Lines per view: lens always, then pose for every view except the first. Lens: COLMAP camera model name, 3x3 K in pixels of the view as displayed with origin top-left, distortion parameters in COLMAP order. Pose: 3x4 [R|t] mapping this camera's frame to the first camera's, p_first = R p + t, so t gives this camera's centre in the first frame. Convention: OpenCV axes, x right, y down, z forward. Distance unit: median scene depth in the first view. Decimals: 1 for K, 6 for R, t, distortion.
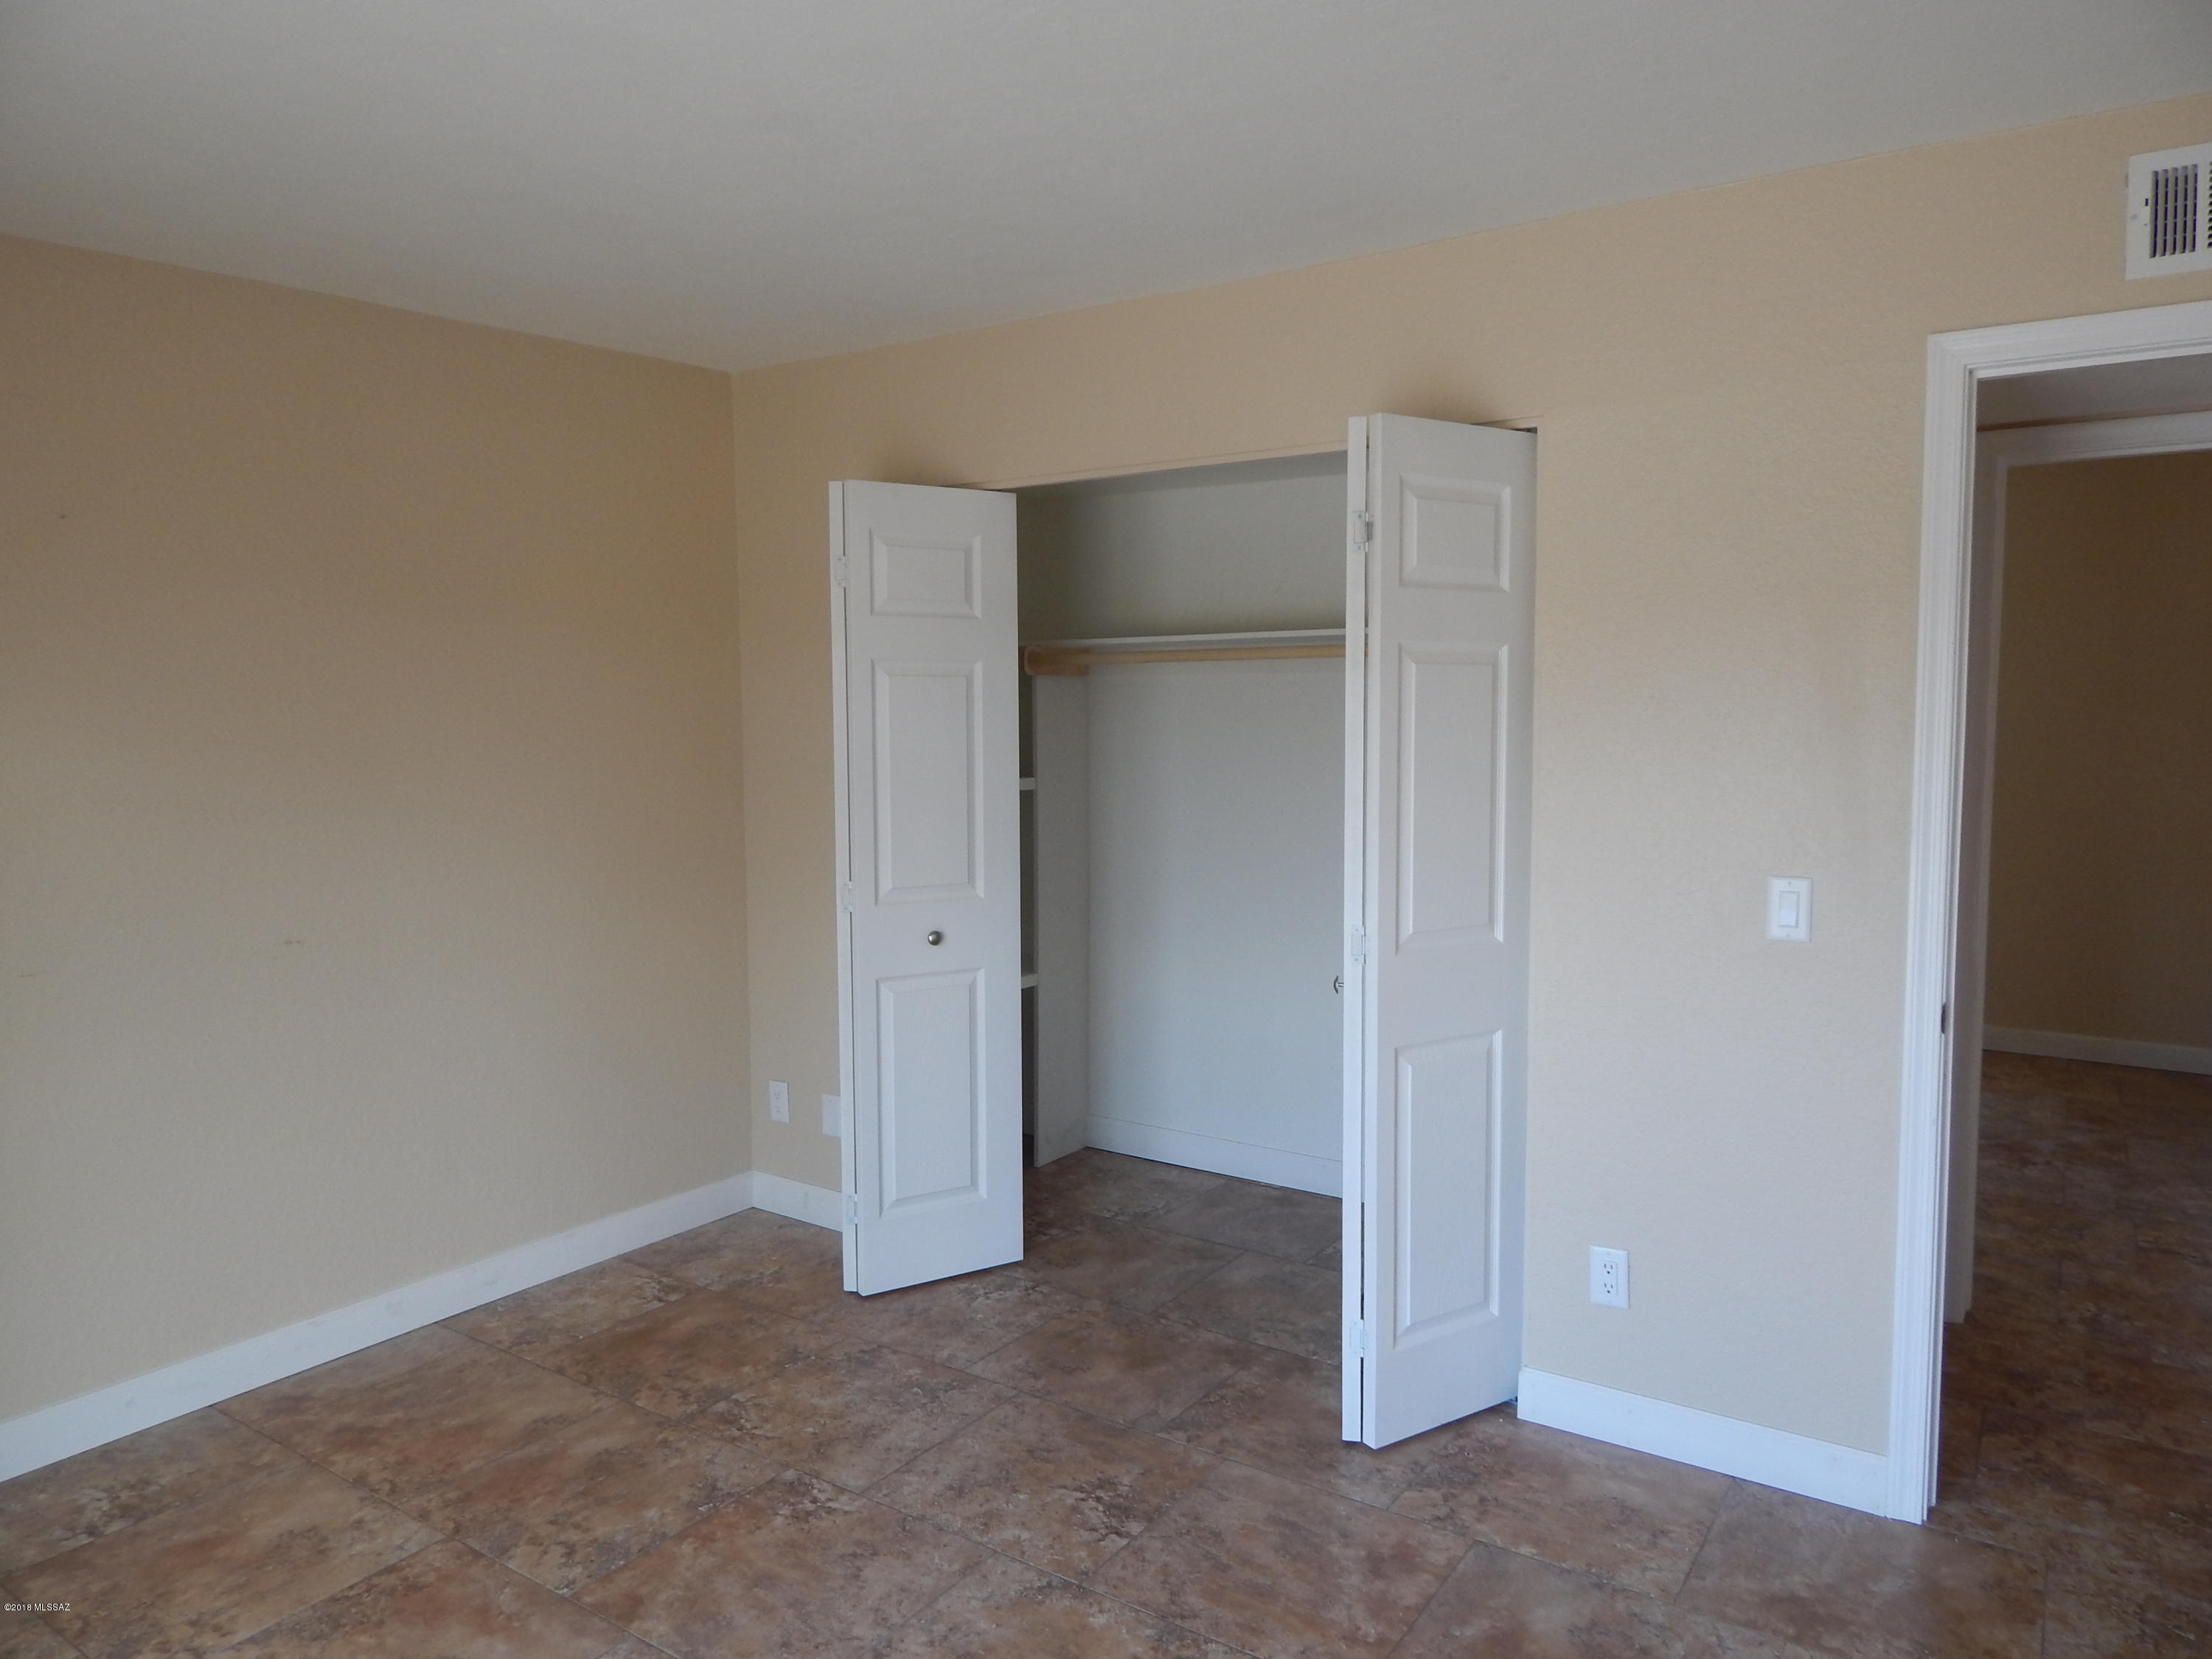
lens RADIAL K [[1461.9, 0, 1105.4], [0, 1461.9, 811.3], [0, 0, 1]] dist [0.007385, -0.005359]
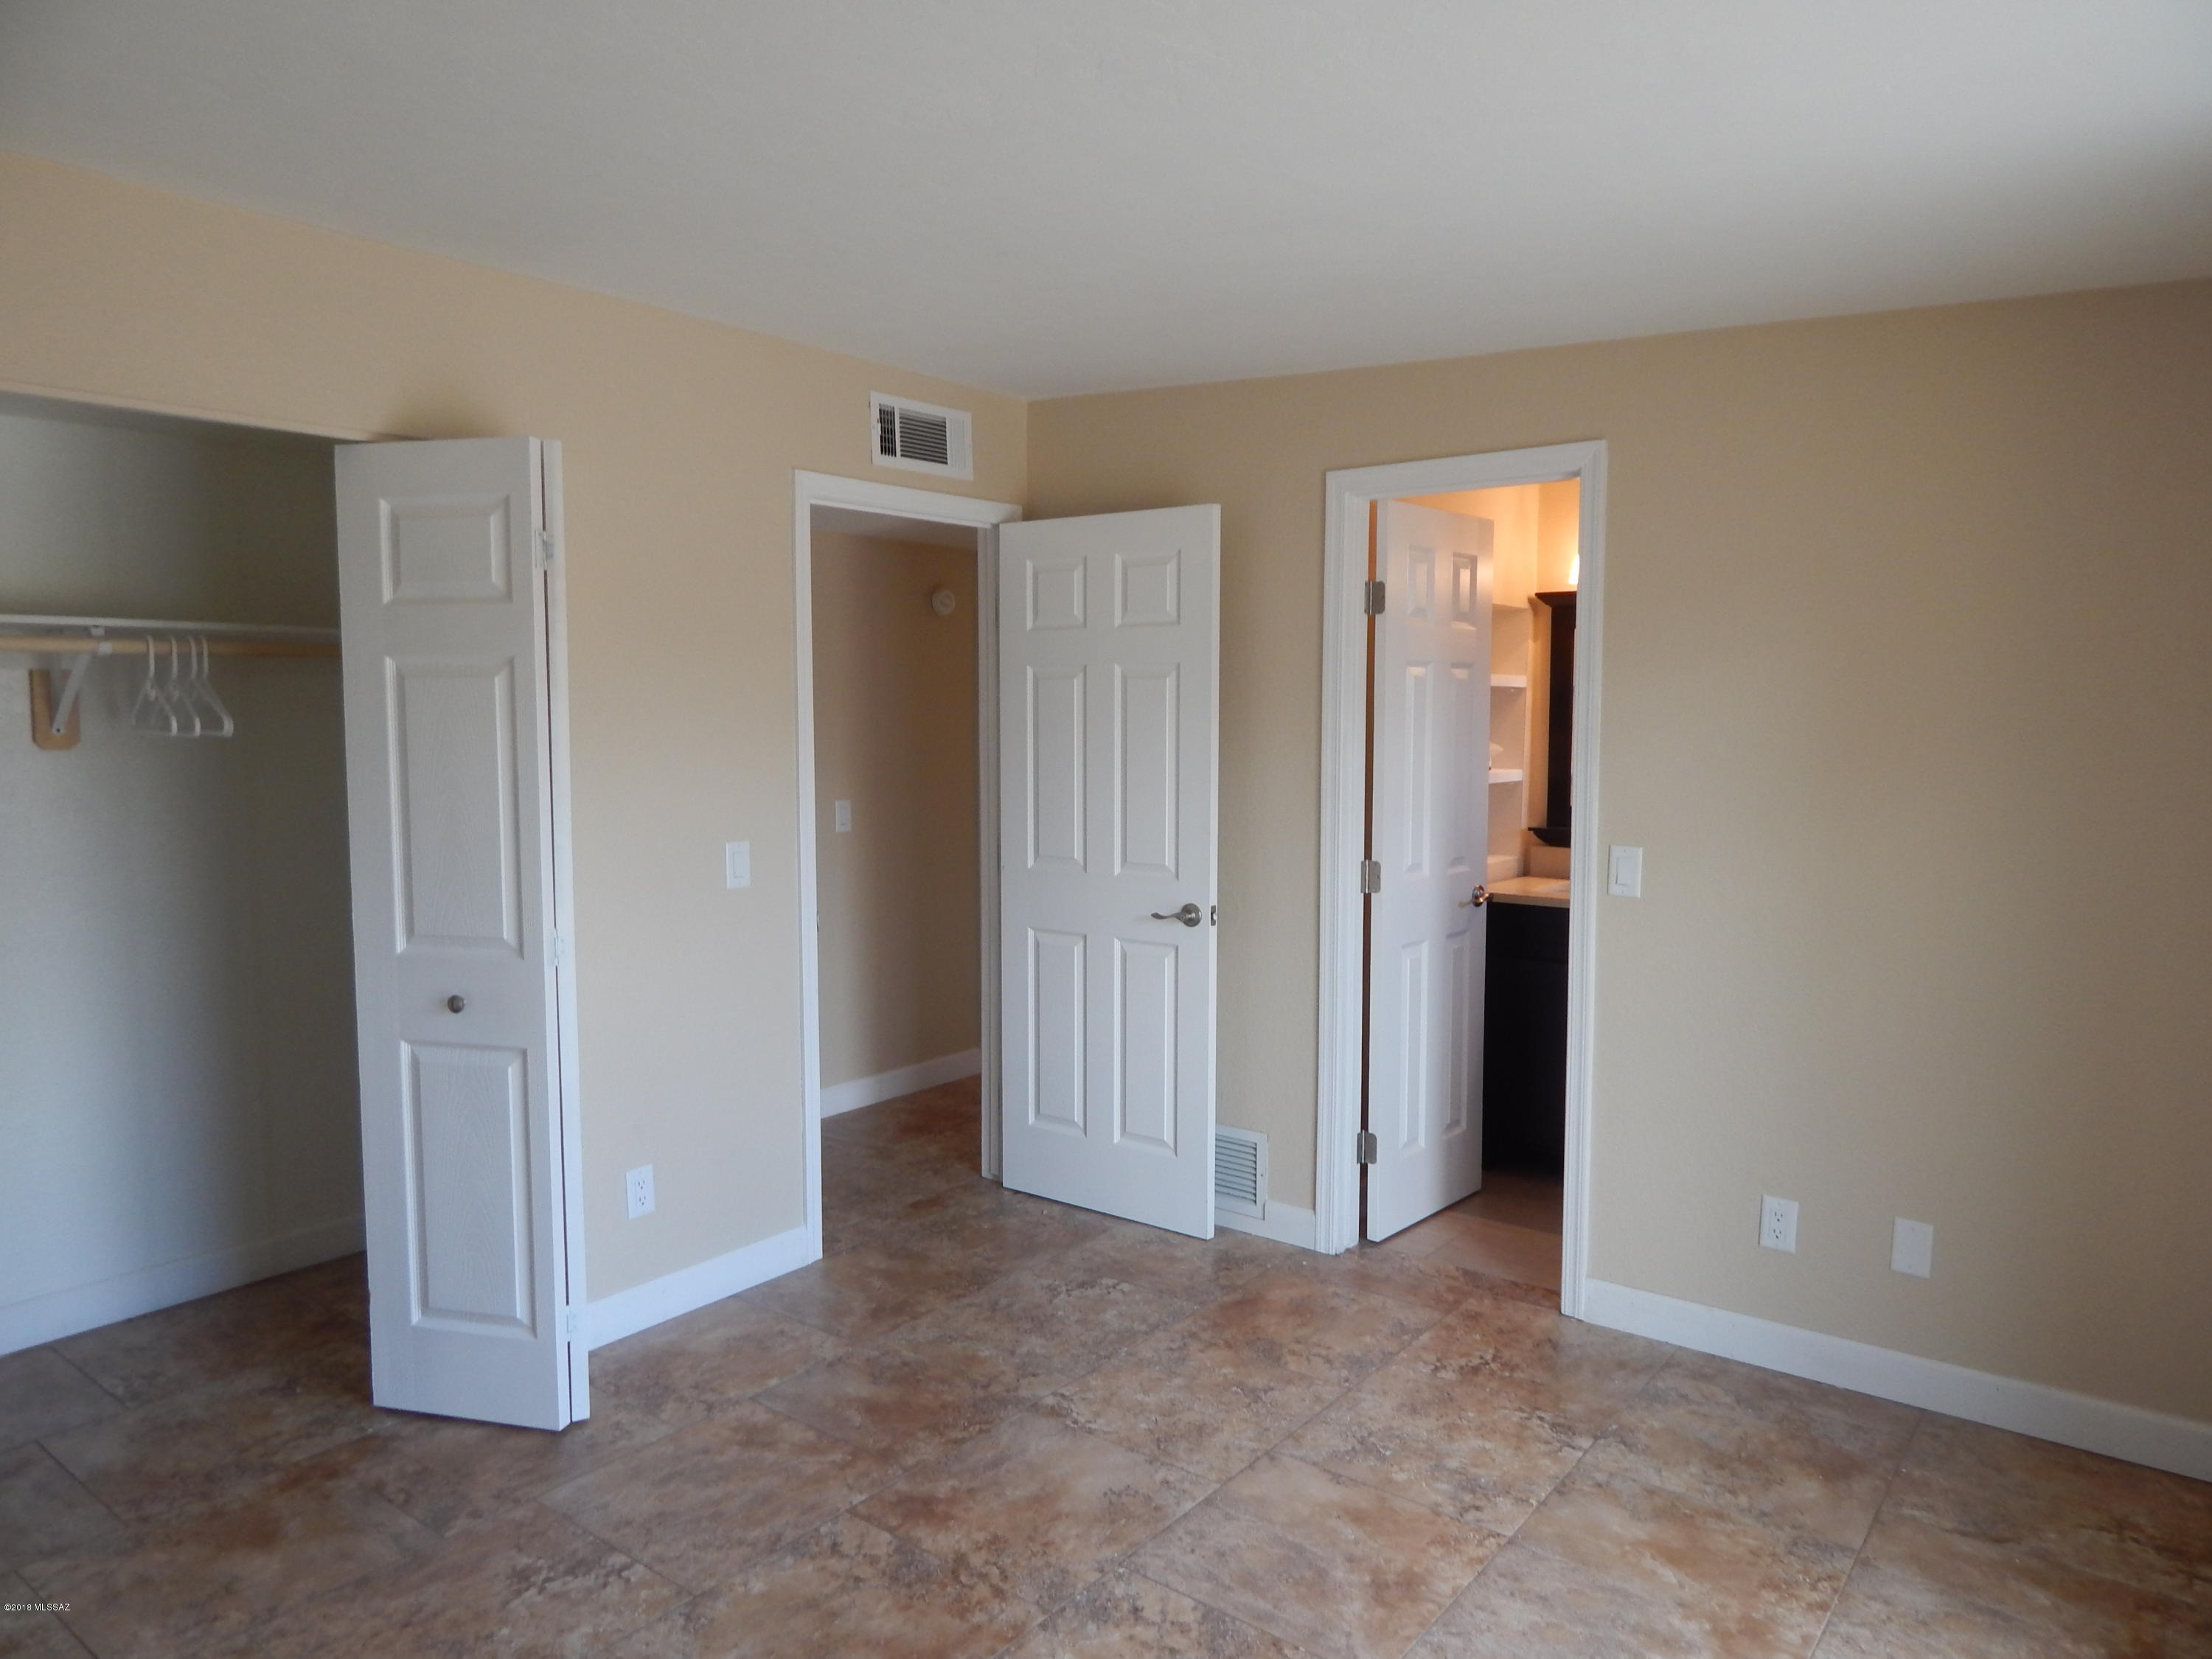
lens RADIAL K [[1461.9, 0, 1105.4], [0, 1461.9, 811.3], [0, 0, 1]] dist [0.007385, -0.005359]
pose [[0.070942, -0.069493, 0.995057, -0.875898], [0.070929, 0.995396, 0.064460, -0.046907], [-0.994955, 0.066006, 0.075544, 0.557327]]
